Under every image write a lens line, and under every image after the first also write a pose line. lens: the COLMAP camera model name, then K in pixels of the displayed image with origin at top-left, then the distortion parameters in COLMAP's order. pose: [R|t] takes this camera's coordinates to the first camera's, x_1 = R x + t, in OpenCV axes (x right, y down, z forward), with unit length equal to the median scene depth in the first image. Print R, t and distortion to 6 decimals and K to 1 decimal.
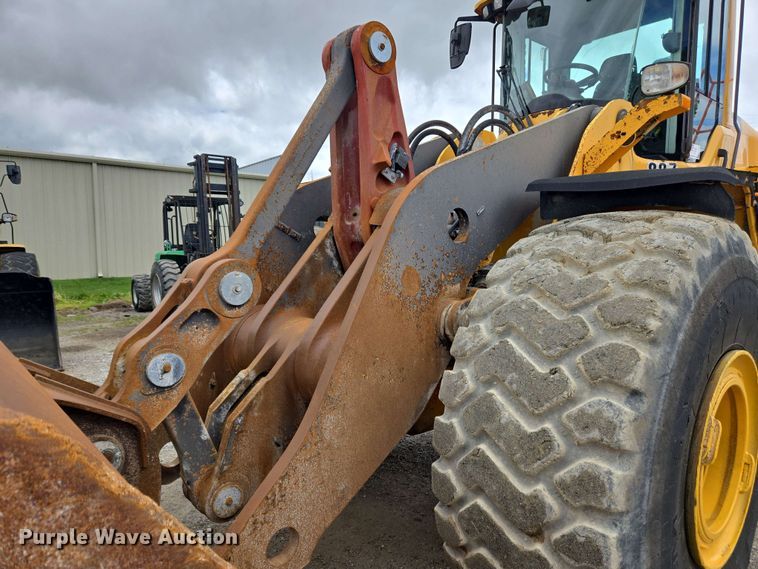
lens RADIAL K [[509.0, 0, 379.0], [0, 509.0, 284.5], [0, 0, 1]] dist [0.077254, -0.072468]
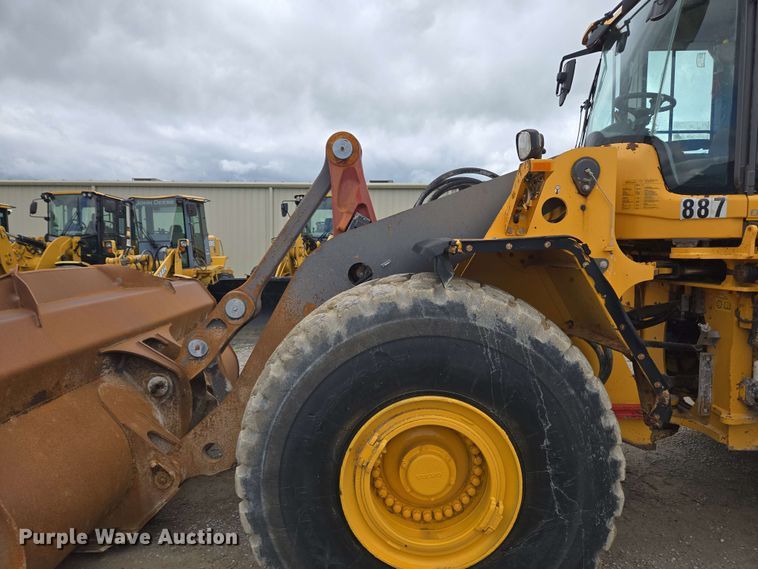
lens RADIAL K [[509.0, 0, 379.0], [0, 509.0, 284.5], [0, 0, 1]] dist [0.077254, -0.072468]
pose [[0.736276, 0.052894, -0.674611, 1.291046], [-0.058848, 0.998168, 0.014036, -0.131060], [0.674118, 0.029366, 0.738040, 0.030677]]
